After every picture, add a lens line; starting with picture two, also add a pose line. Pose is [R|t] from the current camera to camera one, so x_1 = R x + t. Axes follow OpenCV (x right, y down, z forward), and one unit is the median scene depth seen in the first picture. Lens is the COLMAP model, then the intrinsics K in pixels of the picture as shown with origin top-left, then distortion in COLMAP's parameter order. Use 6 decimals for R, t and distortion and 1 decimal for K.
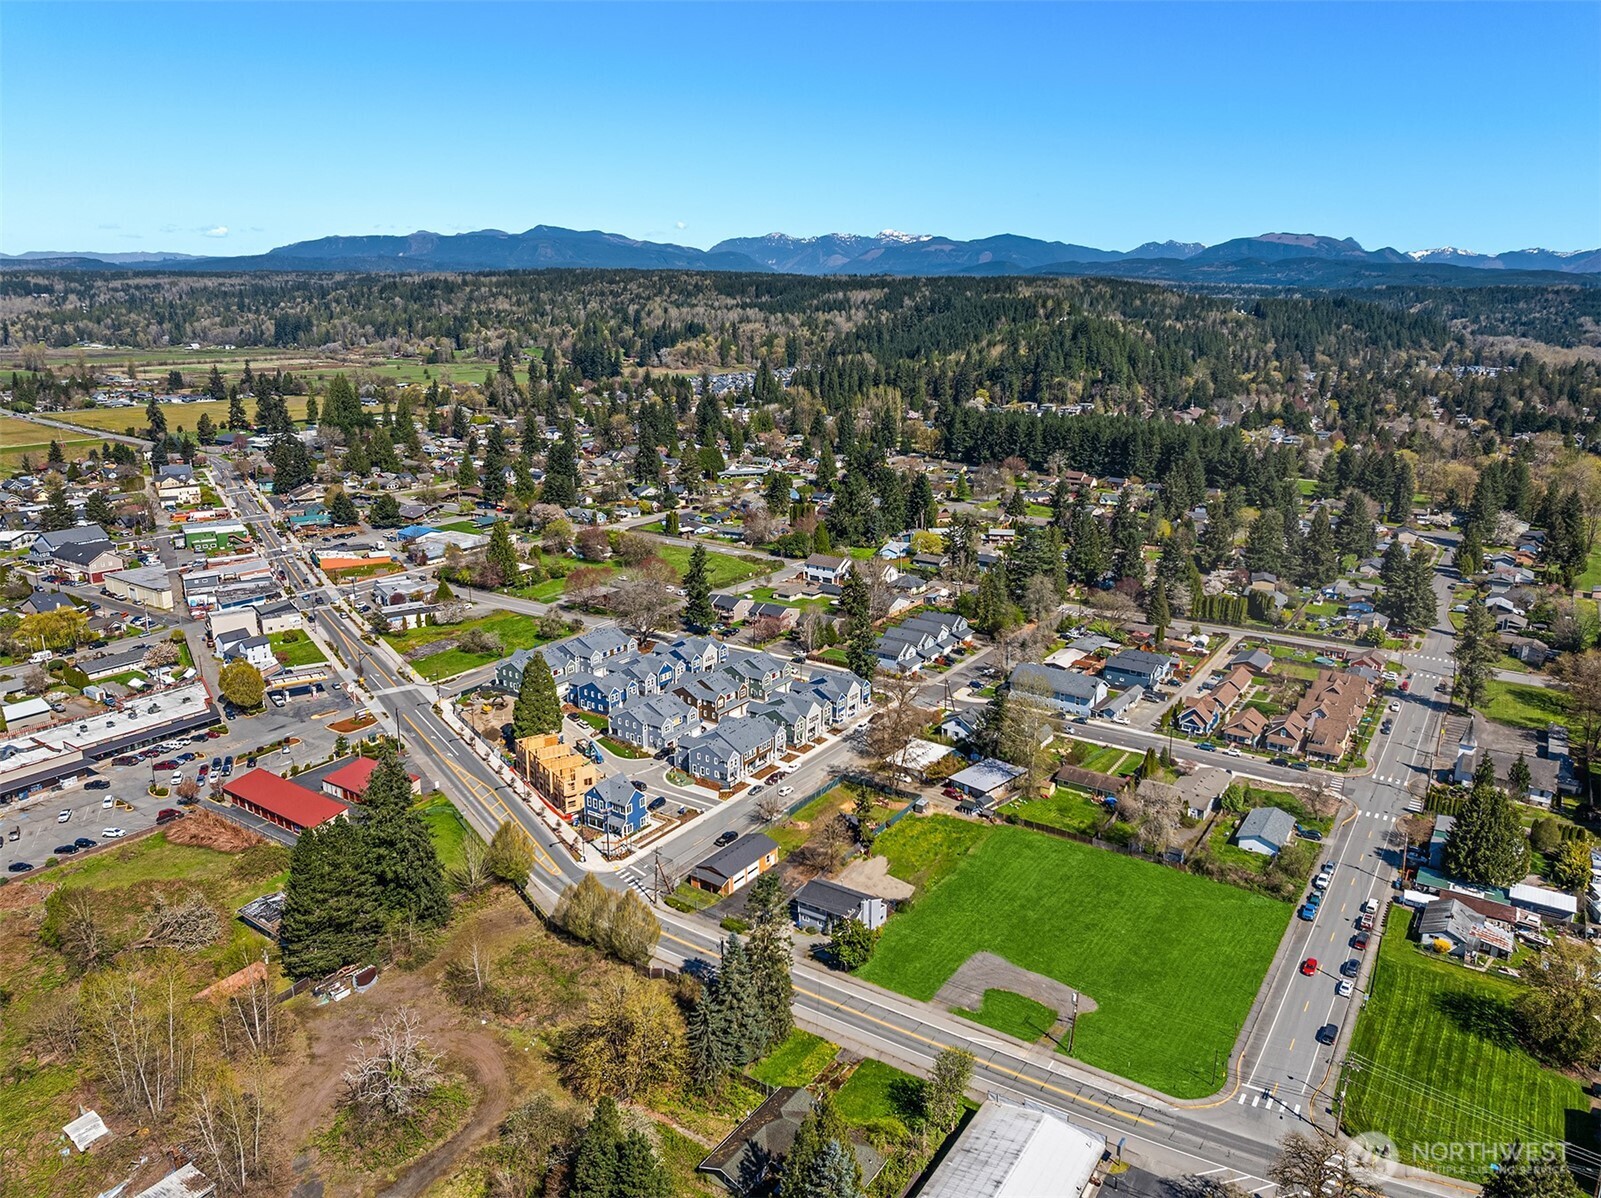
lens RADIAL K [[1146.0, 0, 857.9], [0, 1146.0, 599.2], [0, 0, 1]] dist [-0.001445, -0.001080]
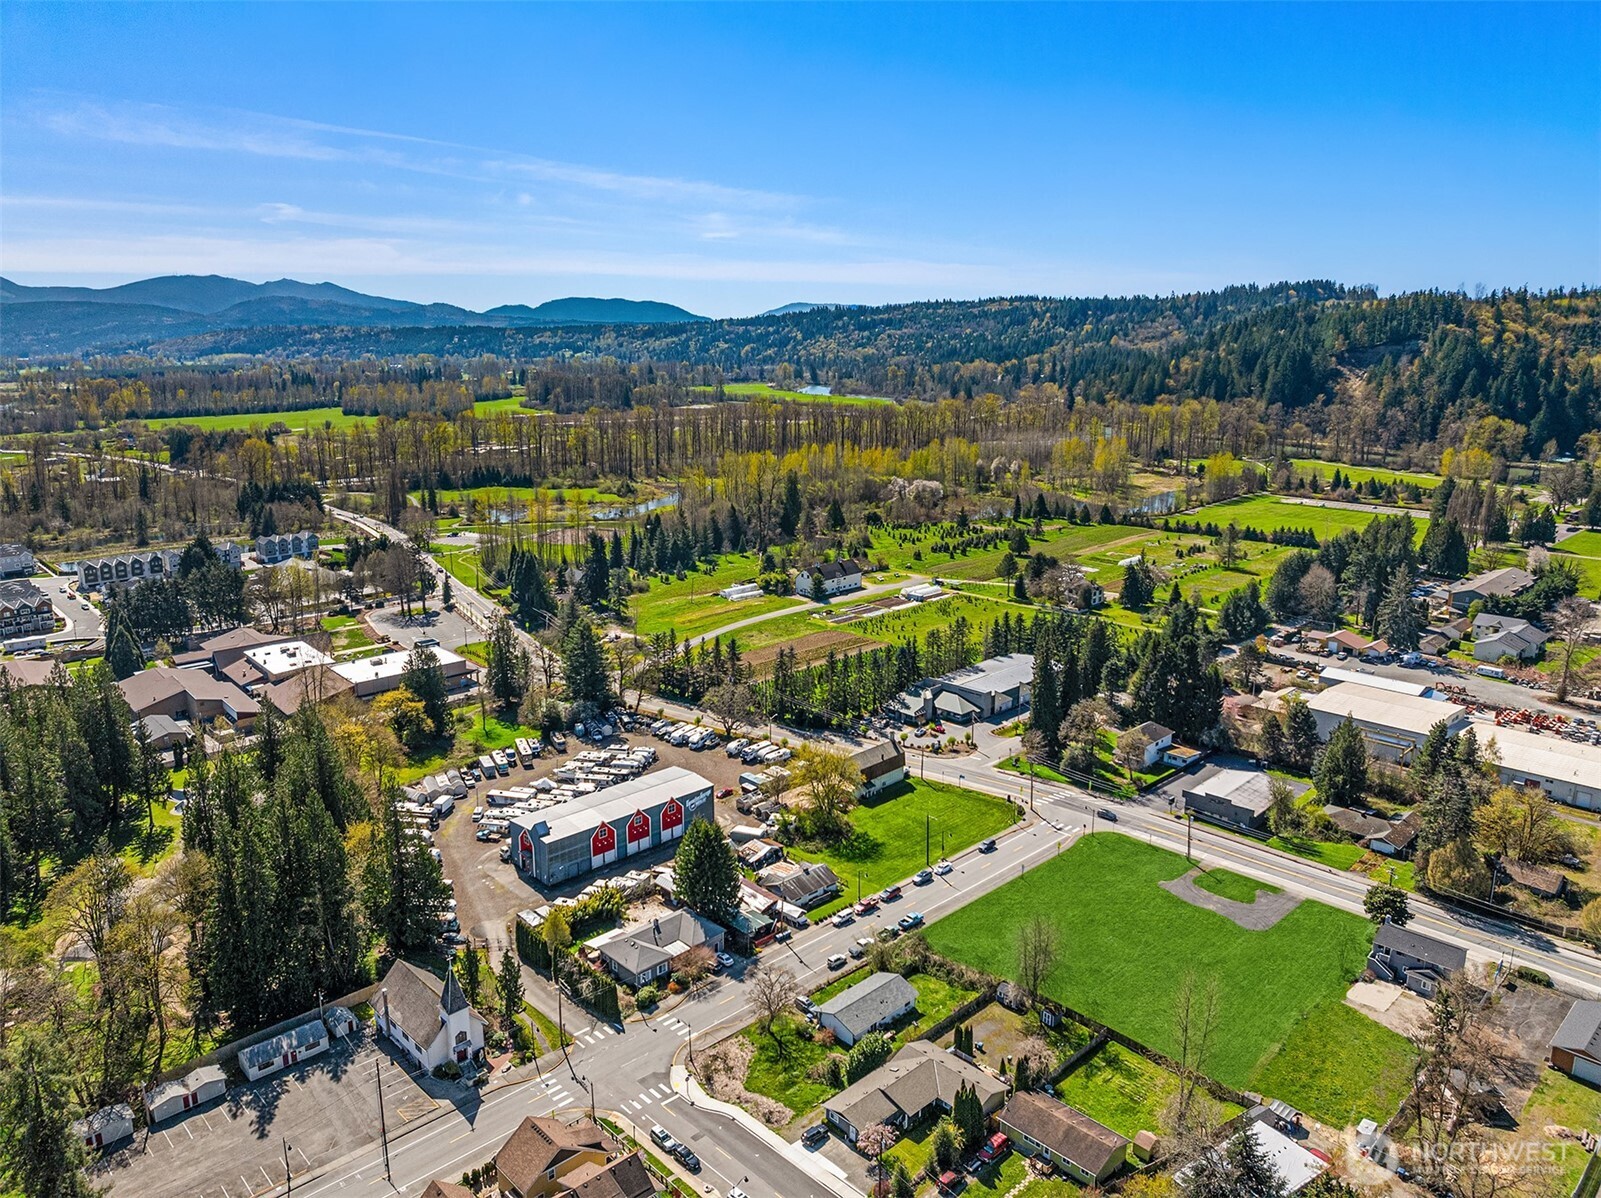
lens RADIAL K [[1128.8, 0, 792.5], [0, 1128.8, 598.9], [0, 0, 1]] dist [-0.005804, -0.004325]
pose [[-0.966488, -0.077775, 0.244649, 0.226303], [0.049088, 0.879427, 0.473496, -0.363146], [-0.251977, 0.469637, -0.846137, 1.415723]]
